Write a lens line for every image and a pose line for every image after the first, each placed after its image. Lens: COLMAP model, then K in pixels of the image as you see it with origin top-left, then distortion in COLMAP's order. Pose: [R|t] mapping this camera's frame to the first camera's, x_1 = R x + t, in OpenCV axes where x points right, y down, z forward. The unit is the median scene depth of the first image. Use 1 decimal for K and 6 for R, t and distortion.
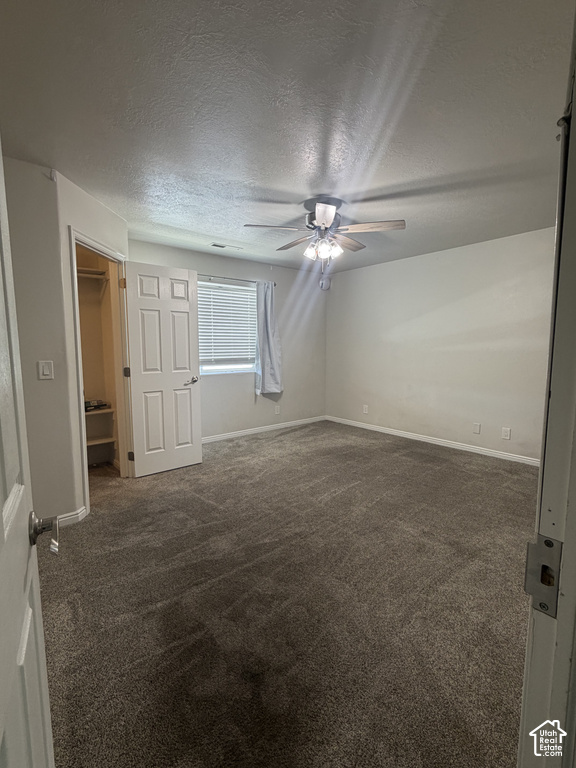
lens RADIAL K [[355.7, 0, 287.8], [0, 355.7, 385.2], [0, 0, 1]] dist [0.002429, 0.000114]
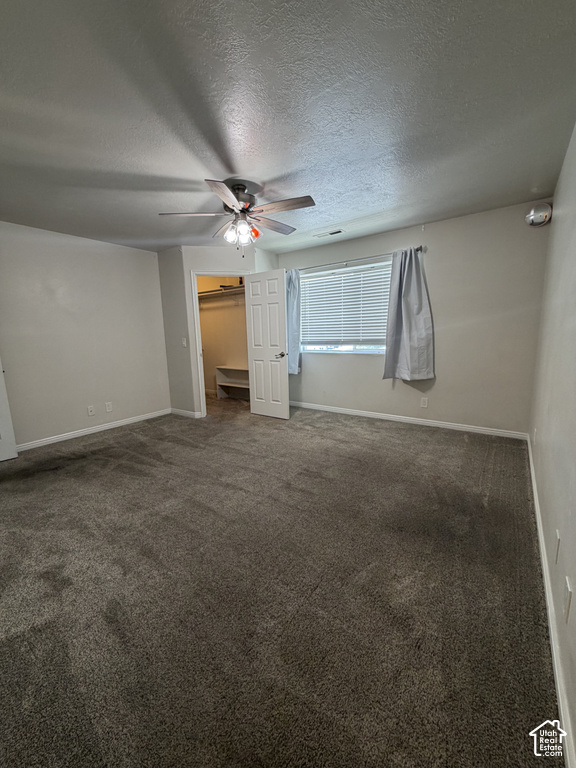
lens RADIAL K [[307.2, 0, 288.0], [0, 307.2, 385.4], [0, 0, 1]] dist [0.002022, 0.000324]
pose [[0.253504, 0.163624, -0.953396, 0.818420], [-0.084838, 0.985553, 0.146585, -0.069980], [0.963607, 0.043724, 0.263723, 0.716306]]
